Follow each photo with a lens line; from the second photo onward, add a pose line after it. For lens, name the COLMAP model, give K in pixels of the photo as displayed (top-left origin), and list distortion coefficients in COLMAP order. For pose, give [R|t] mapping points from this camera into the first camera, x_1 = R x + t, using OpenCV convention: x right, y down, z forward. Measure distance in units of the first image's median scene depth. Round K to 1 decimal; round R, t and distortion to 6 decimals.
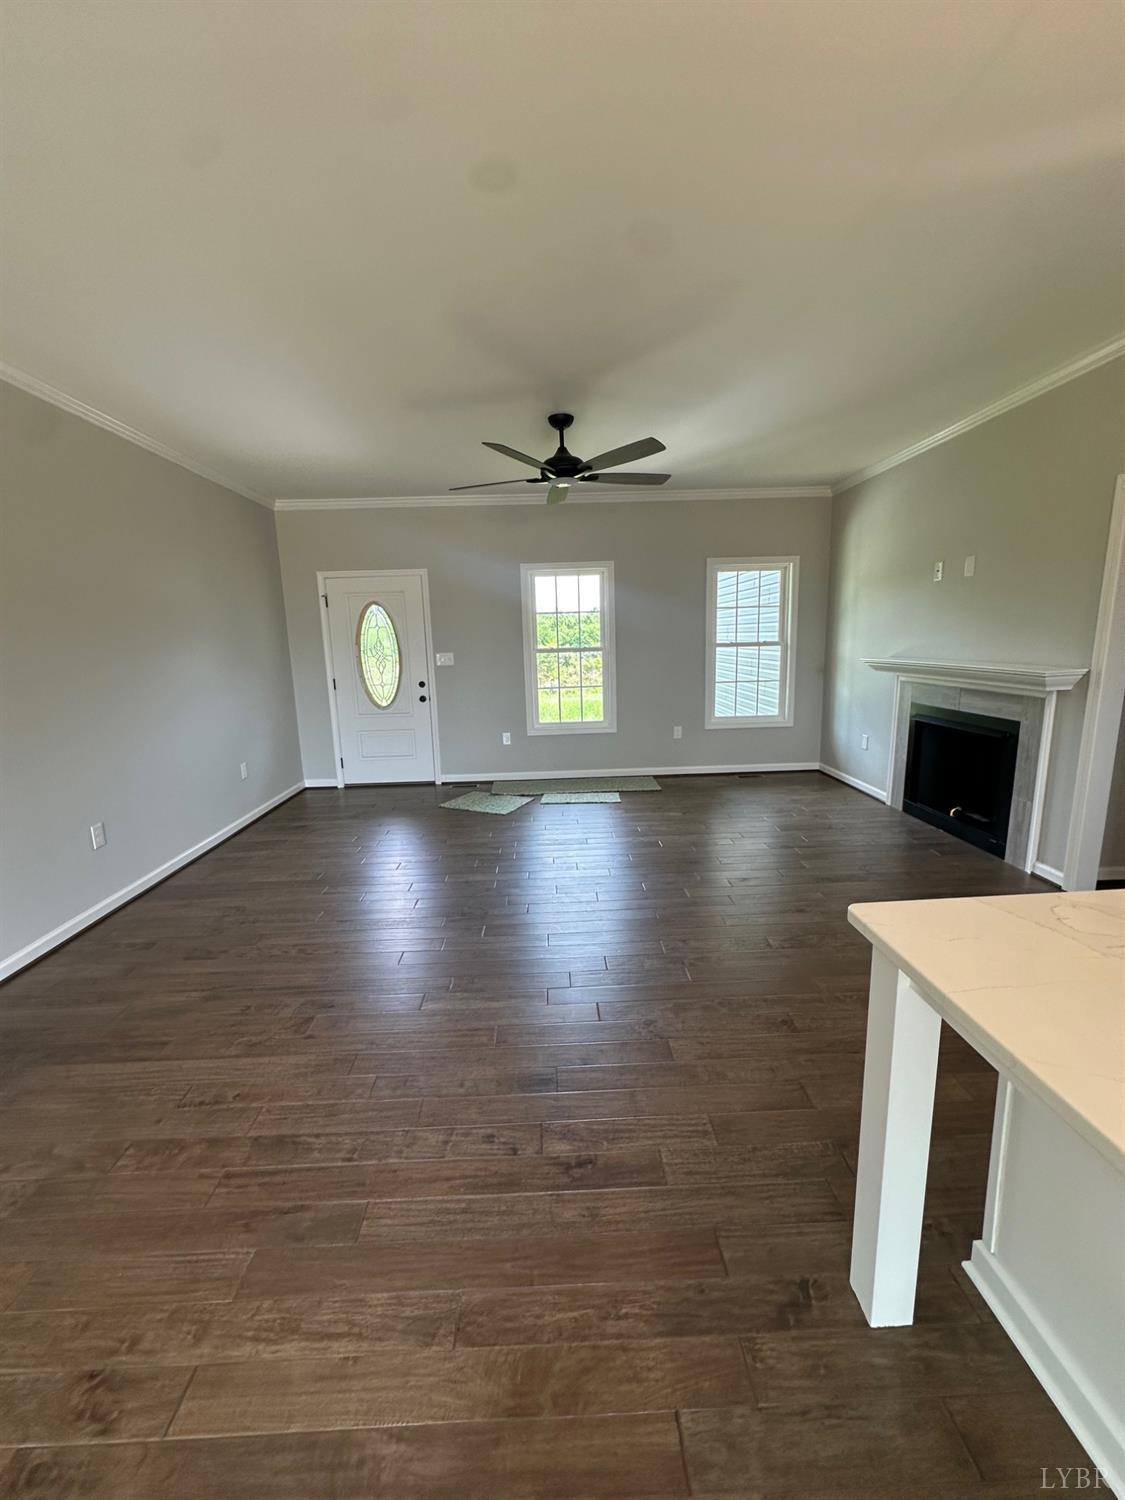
lens RADIAL K [[596.4, 0, 566.0], [0, 596.4, 754.0], [0, 0, 1]] dist [-0.002666, 0.000074]
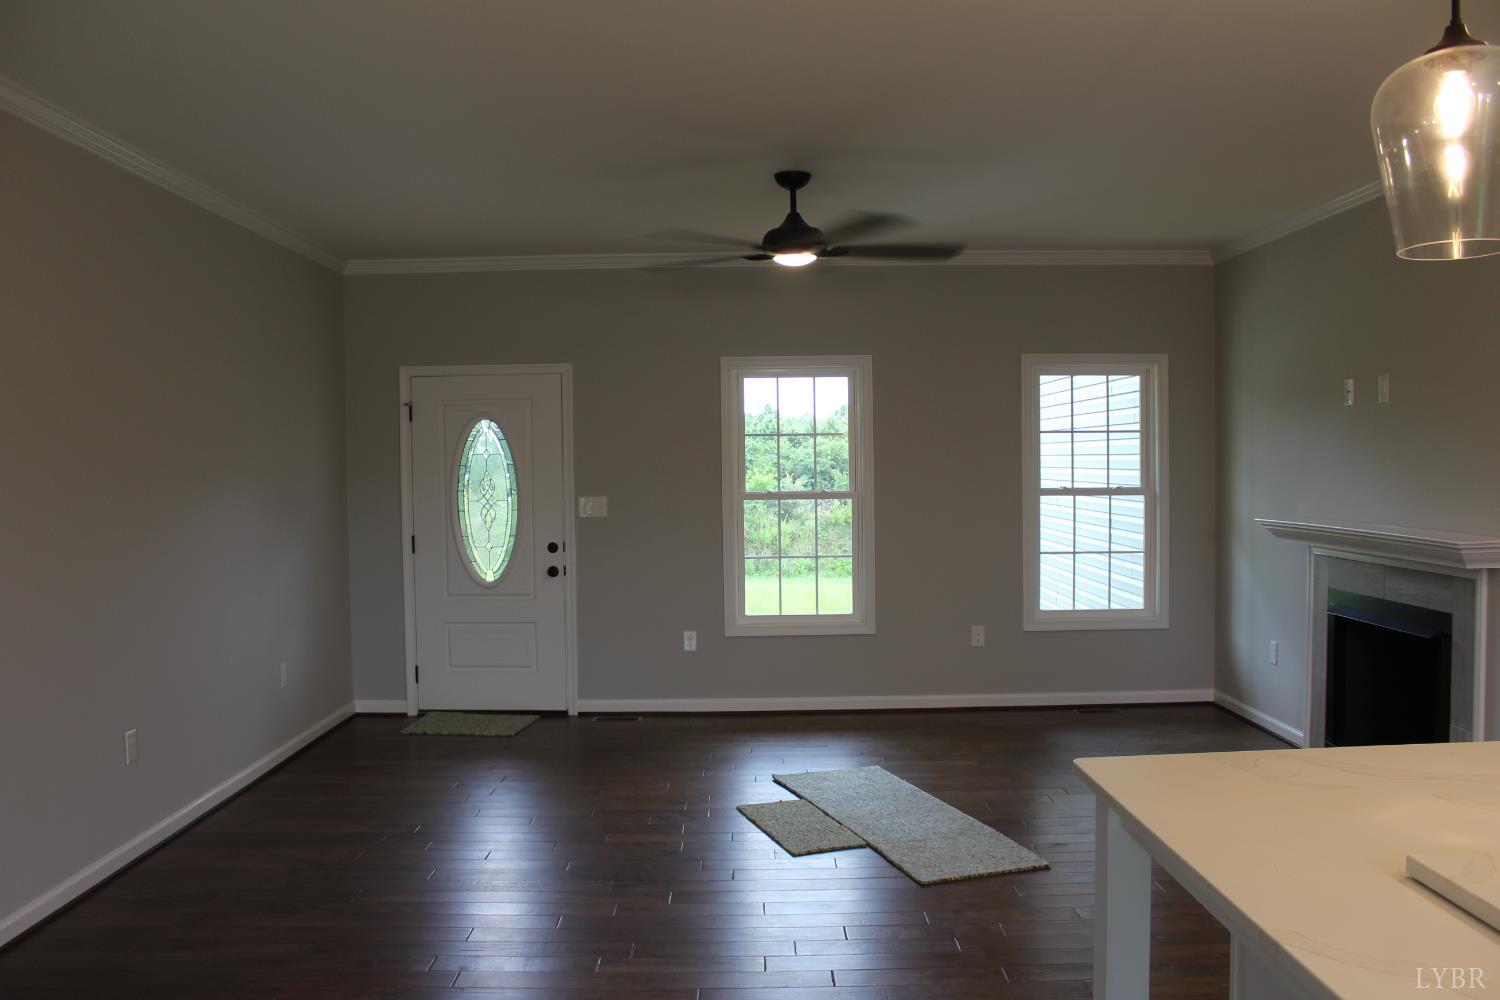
lens RADIAL K [[1231.8, 0, 747.2], [0, 1231.8, 514.6], [0, 0, 1]] dist [-0.129867, 0.048458]
pose [[0.999367, 0.017884, -0.030759, -0.007400], [-0.022312, 0.988395, -0.150261, 0.036722], [0.027714, 0.150852, 0.988168, -0.256756]]
